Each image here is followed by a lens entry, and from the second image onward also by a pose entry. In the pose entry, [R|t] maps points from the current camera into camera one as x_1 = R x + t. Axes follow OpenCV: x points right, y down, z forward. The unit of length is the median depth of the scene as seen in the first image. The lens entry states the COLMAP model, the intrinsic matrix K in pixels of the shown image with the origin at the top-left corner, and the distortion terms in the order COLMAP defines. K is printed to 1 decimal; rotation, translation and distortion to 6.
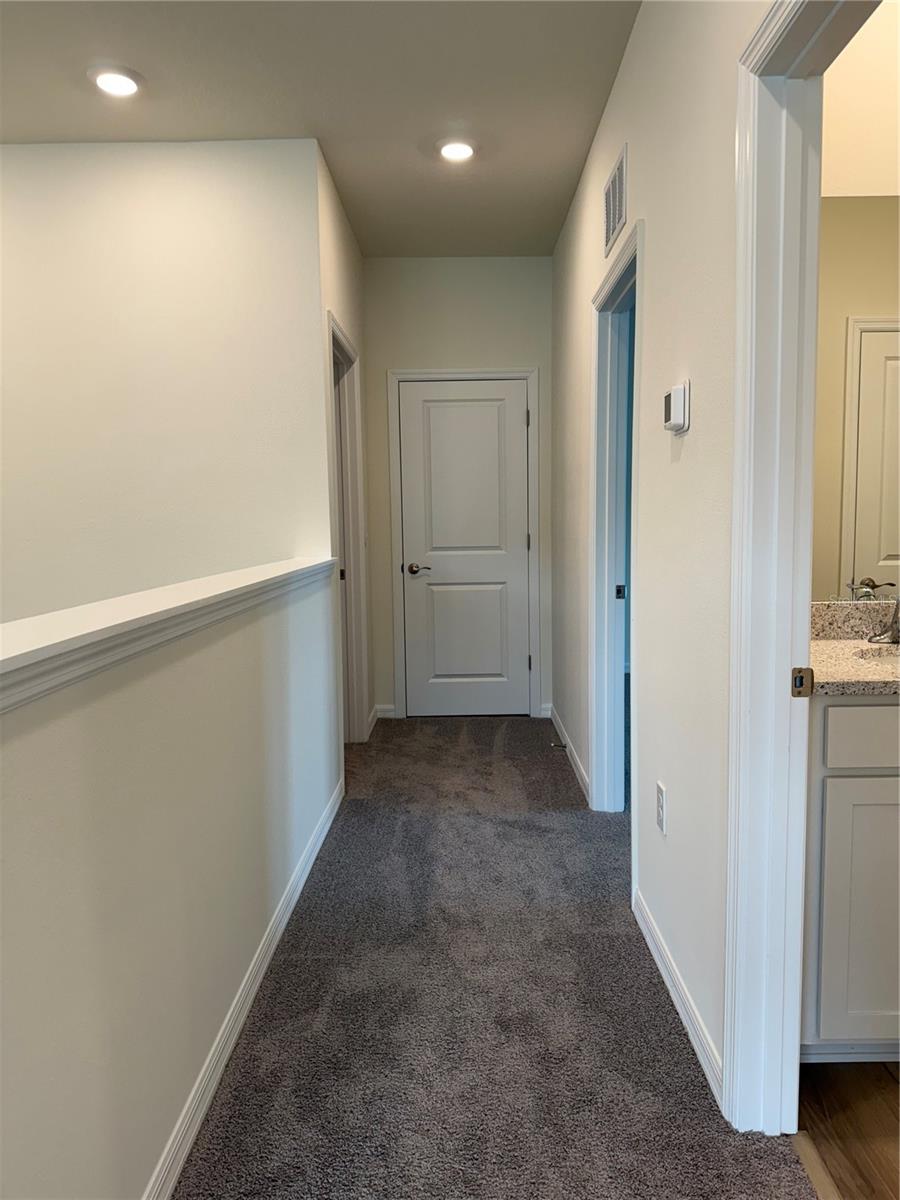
lens RADIAL K [[838.1, 0, 456.9], [0, 838.1, 598.7], [0, 0, 1]] dist [0.047669, -0.048437]
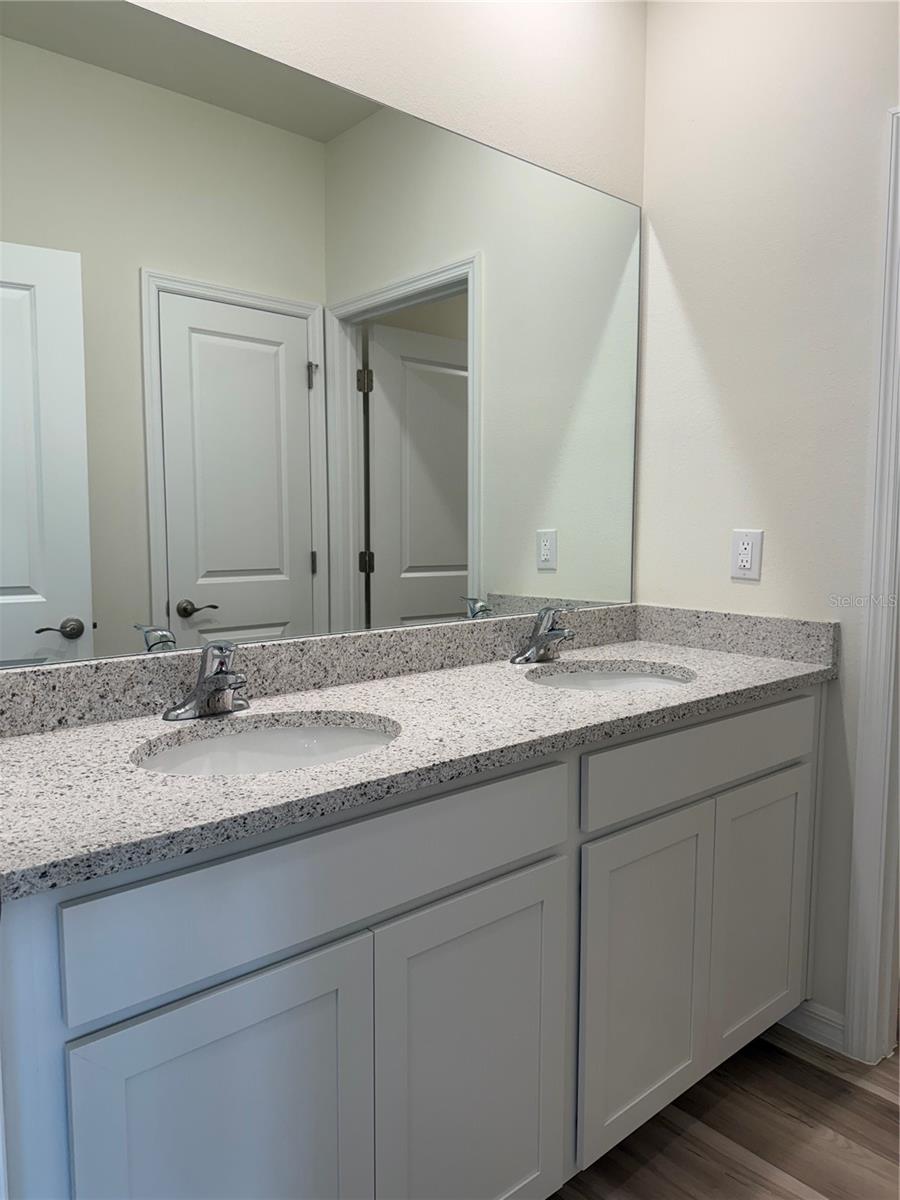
lens RADIAL K [[838.1, 0, 453.8], [0, 838.1, 599.7], [0, 0, 1]] dist [0.047669, -0.048437]
pose [[0.740952, -0.041523, 0.670273, 0.227748], [0.048464, 0.998790, 0.008301, -0.032075], [-0.669807, 0.026334, 0.742068, 0.383898]]
